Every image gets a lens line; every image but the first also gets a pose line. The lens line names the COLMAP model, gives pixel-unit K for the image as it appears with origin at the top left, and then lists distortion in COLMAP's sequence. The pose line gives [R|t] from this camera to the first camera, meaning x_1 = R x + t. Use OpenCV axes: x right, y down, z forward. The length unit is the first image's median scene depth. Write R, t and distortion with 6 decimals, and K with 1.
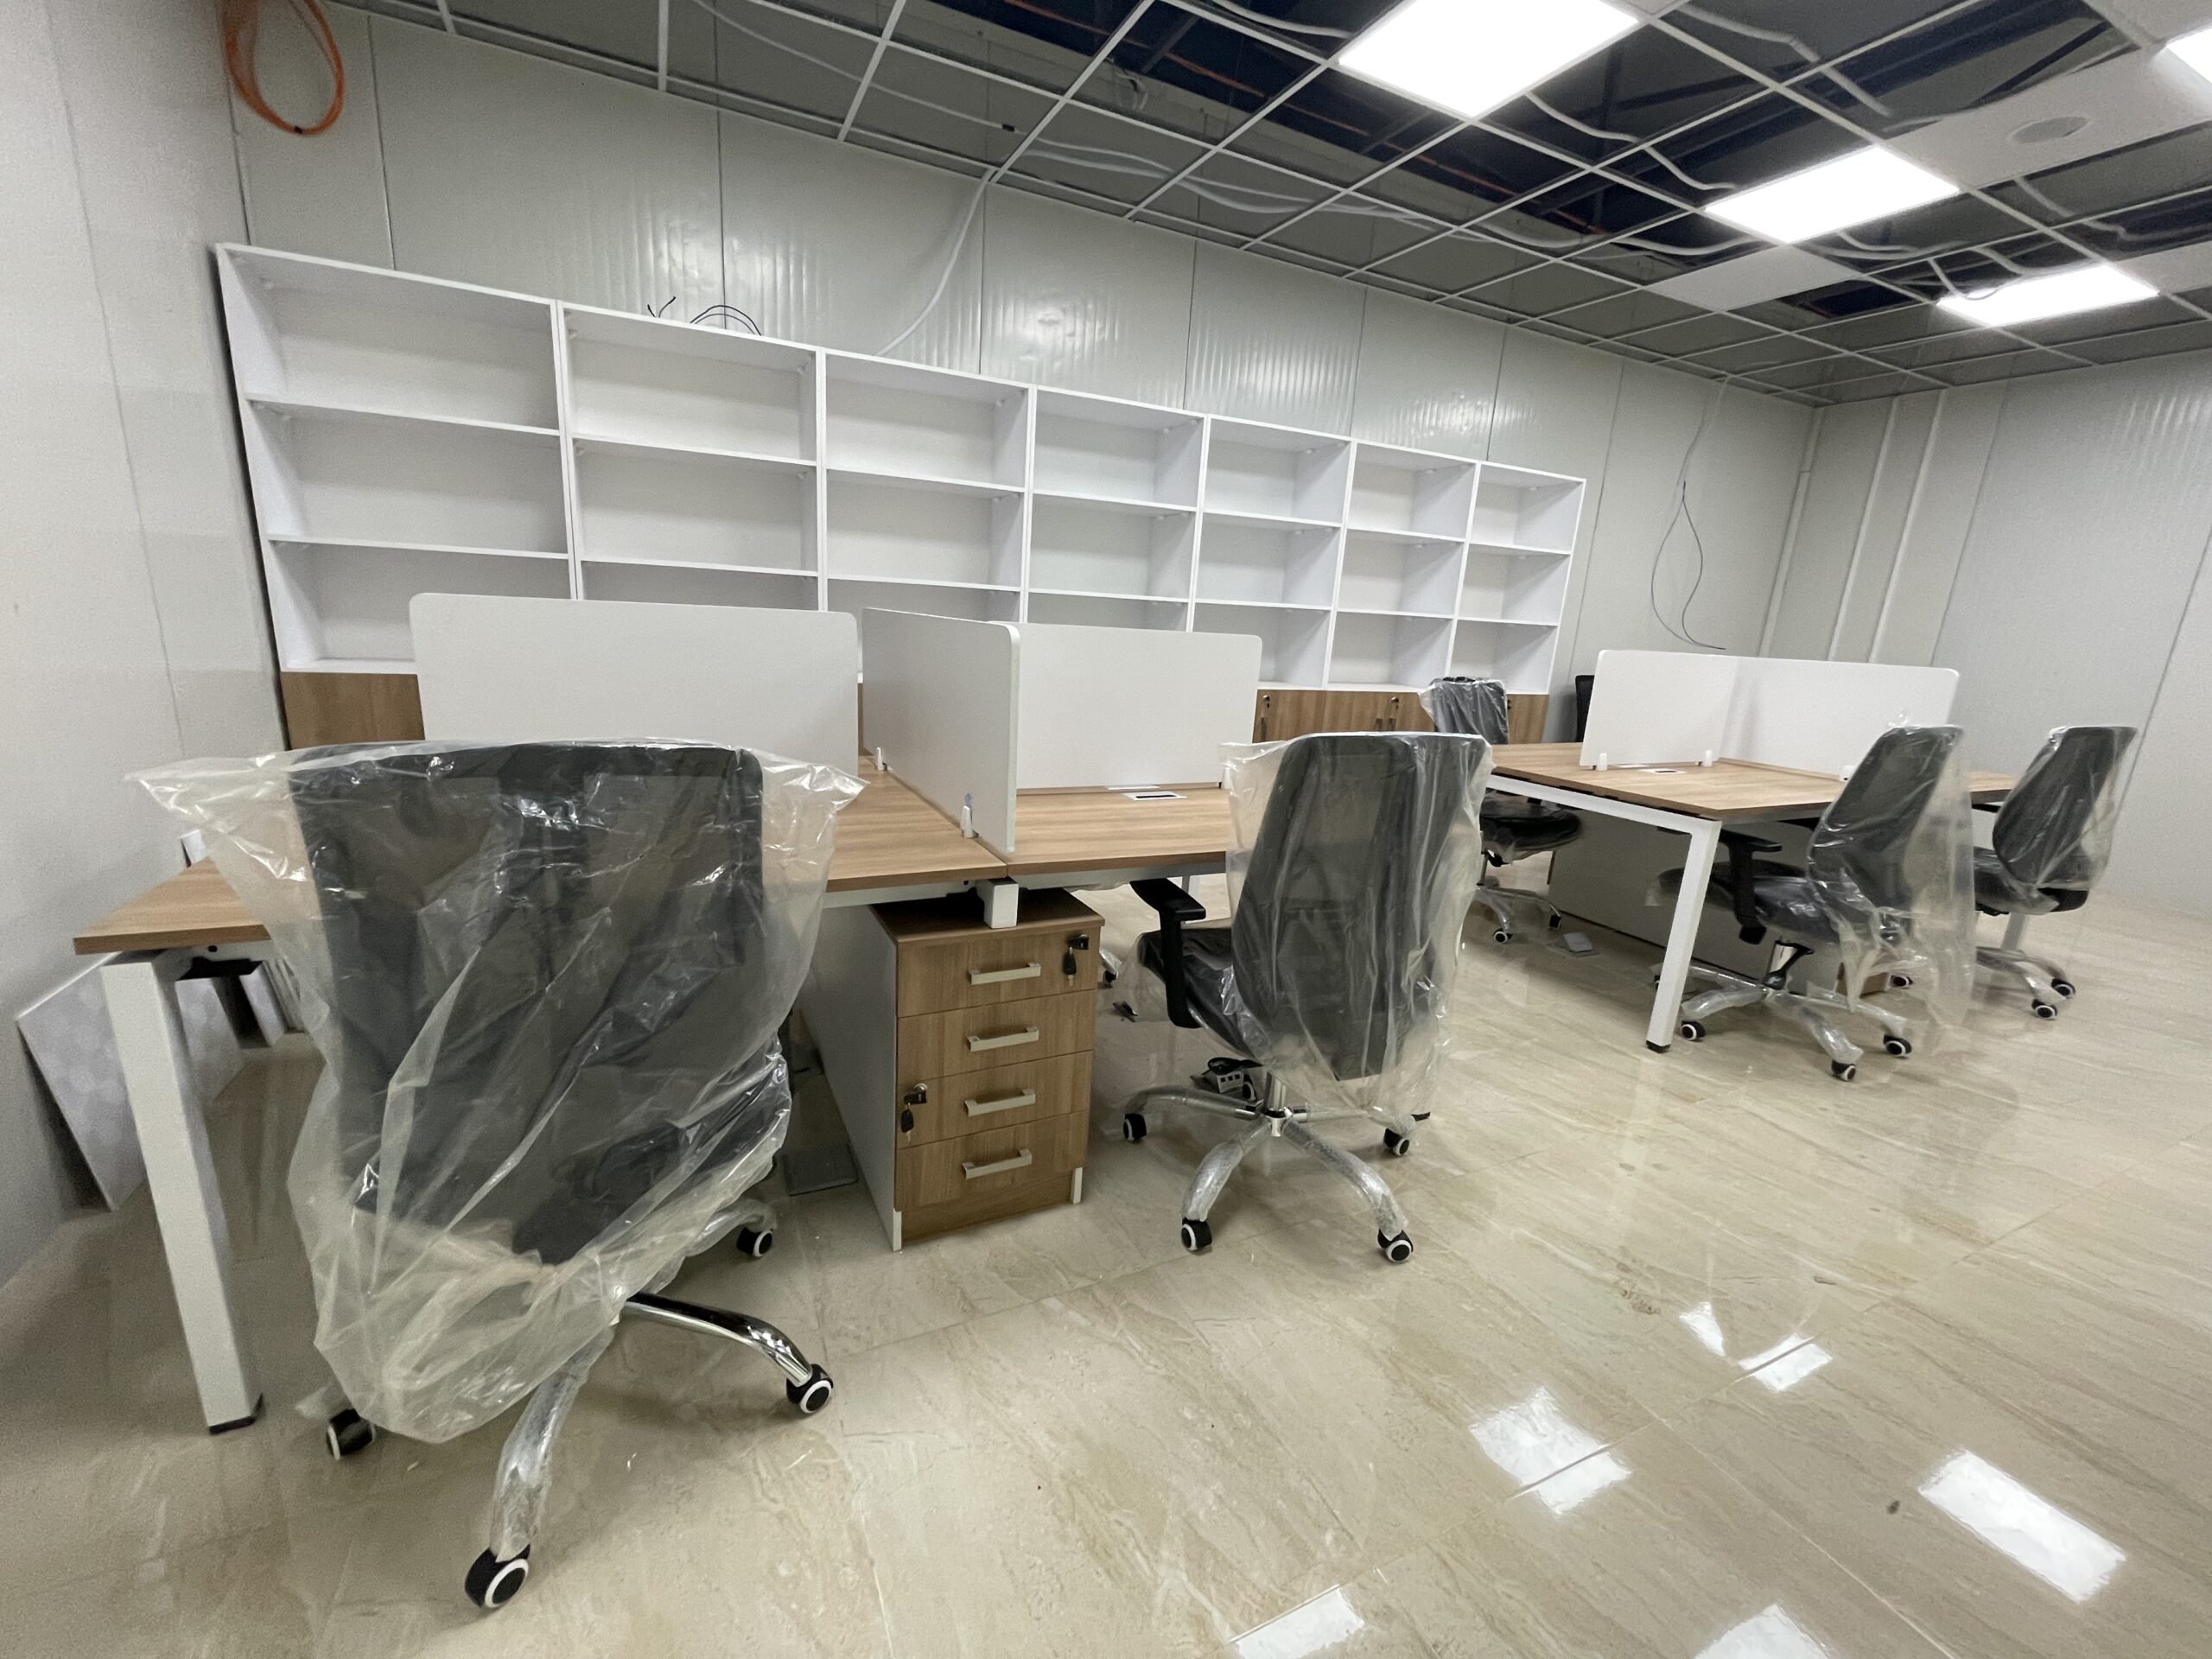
lens RADIAL K [[885.7, 0, 1098.0], [0, 885.7, 866.2], [0, 0, 1]] dist [0.014950, 0.000147]
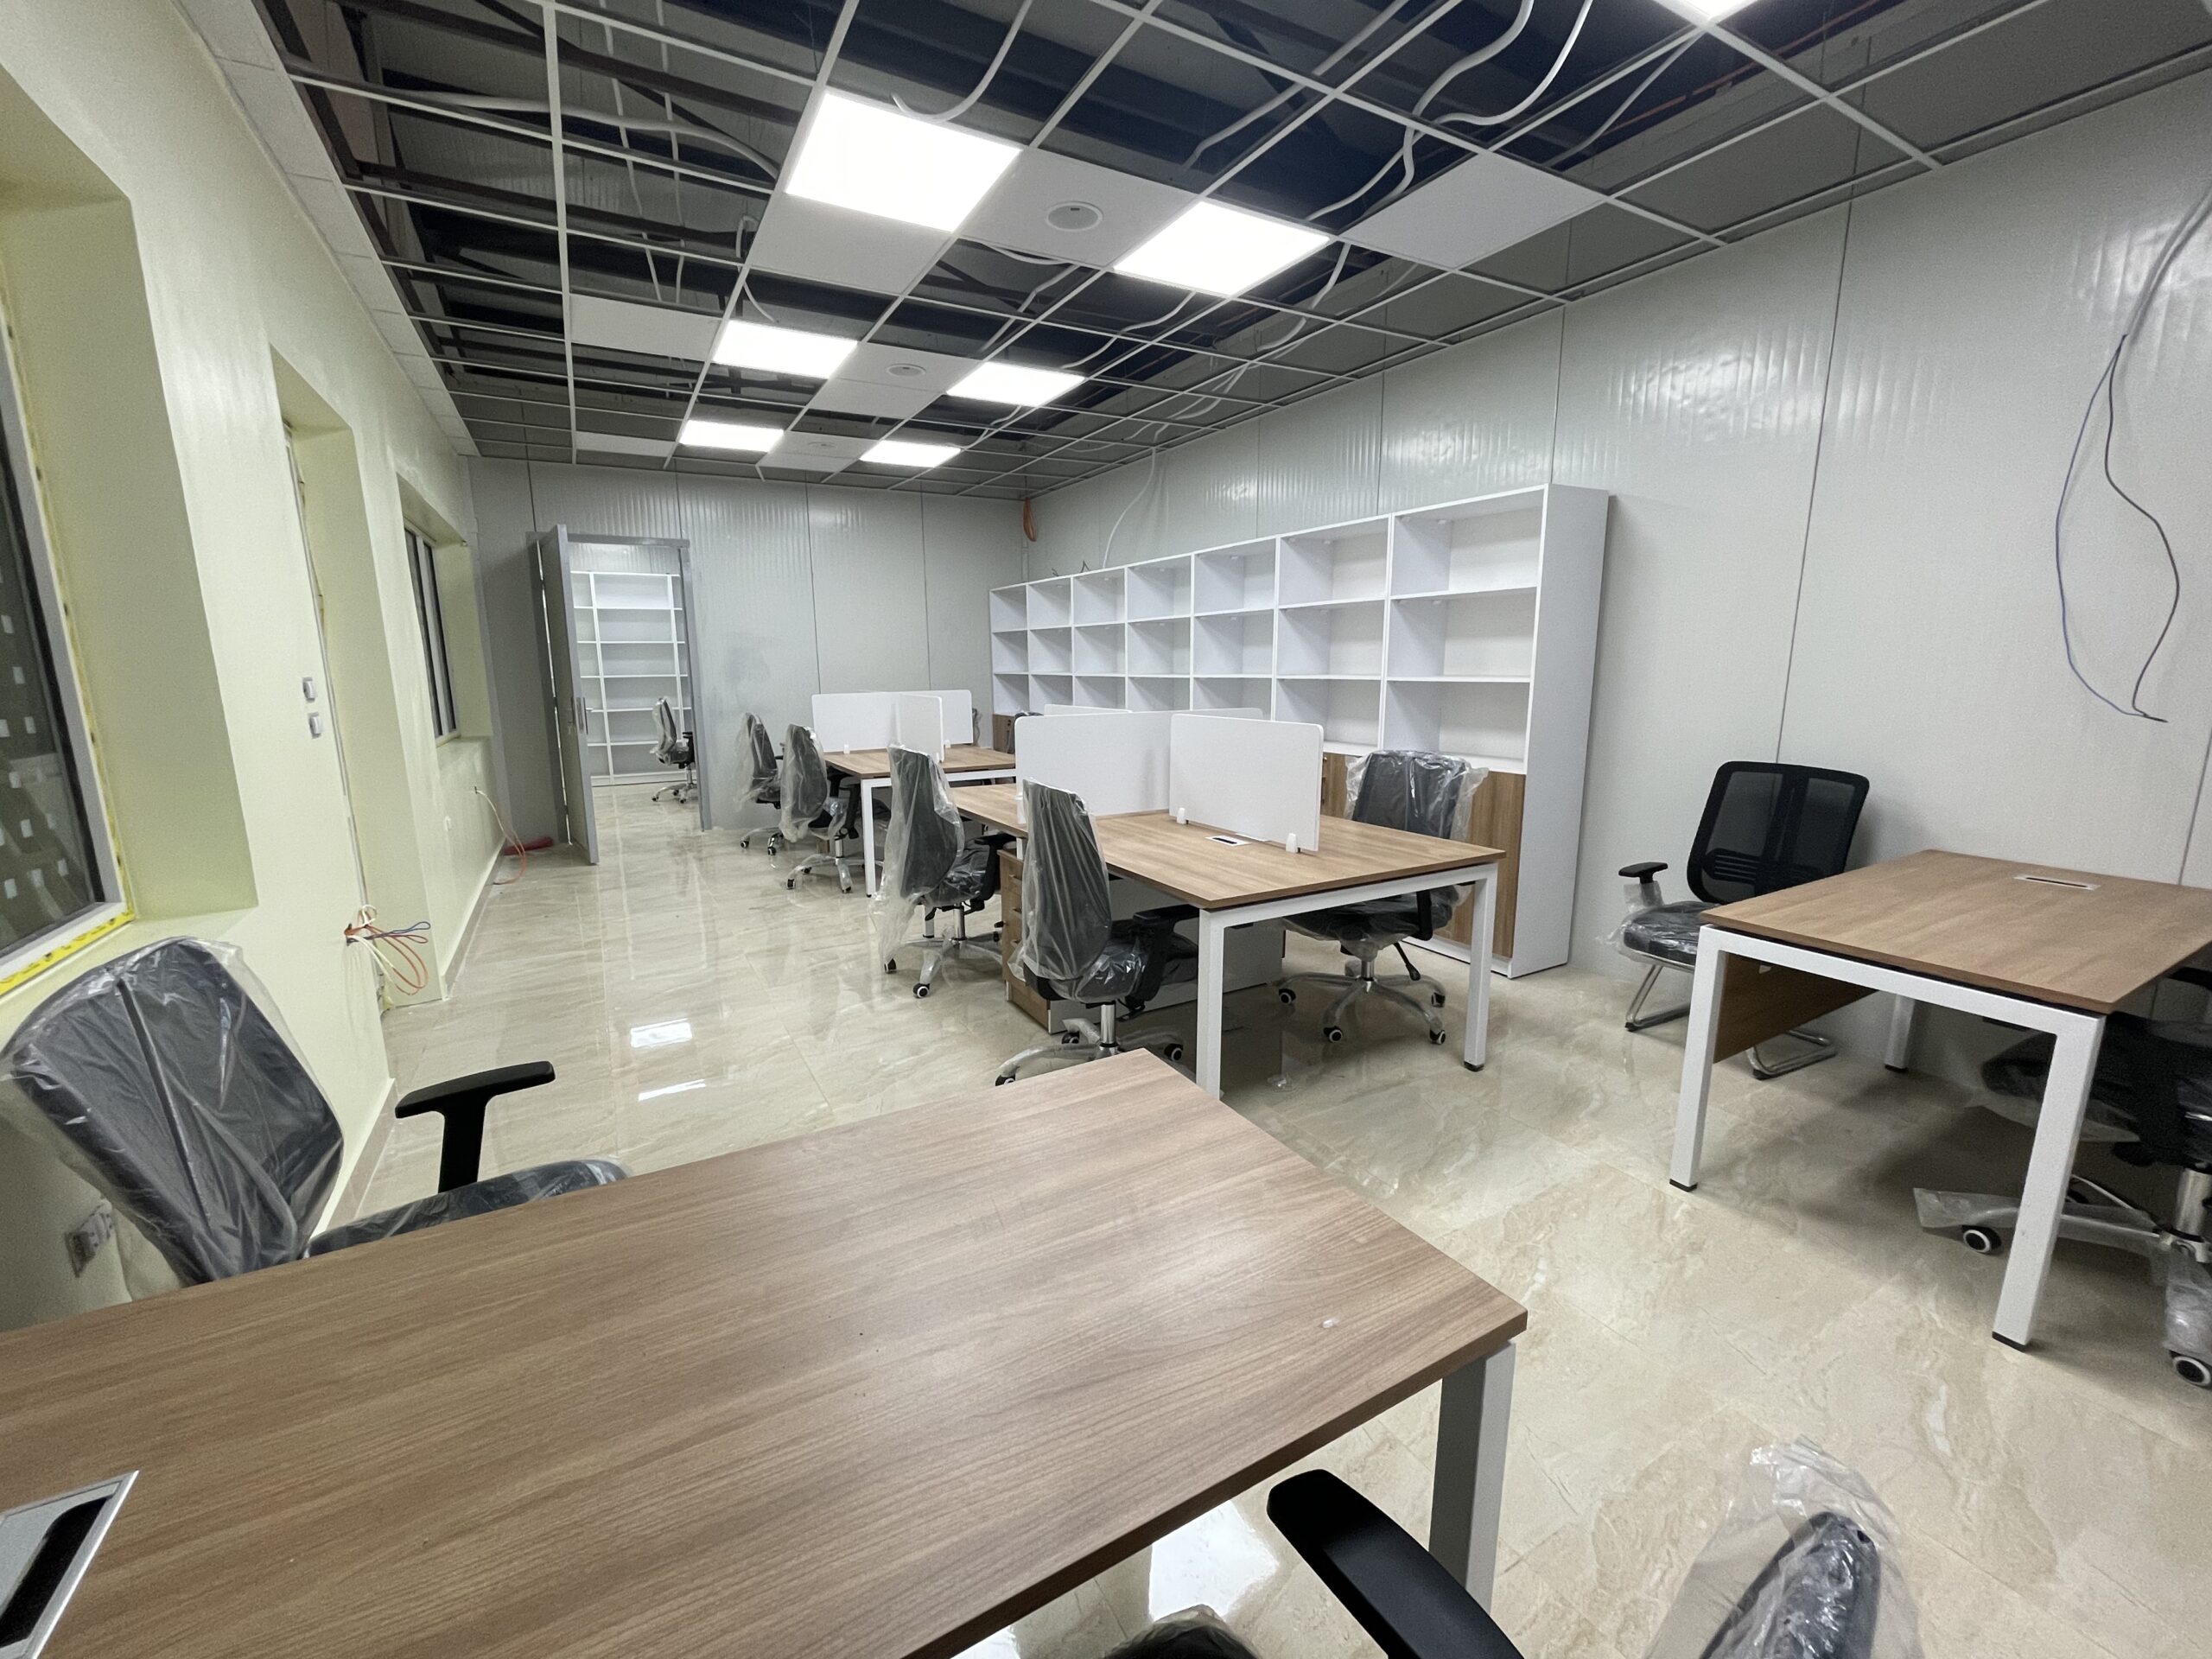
lens RADIAL K [[900.0, 0, 1106.0], [0, 900.0, 829.5], [0, 0, 1]] dist [0.000885, 0.000102]
pose [[0.064323, 0.120365, -0.990644, 1.523704], [-0.264164, 0.959341, 0.099409, -0.170143], [0.962331, 0.255298, 0.093503, 0.790126]]
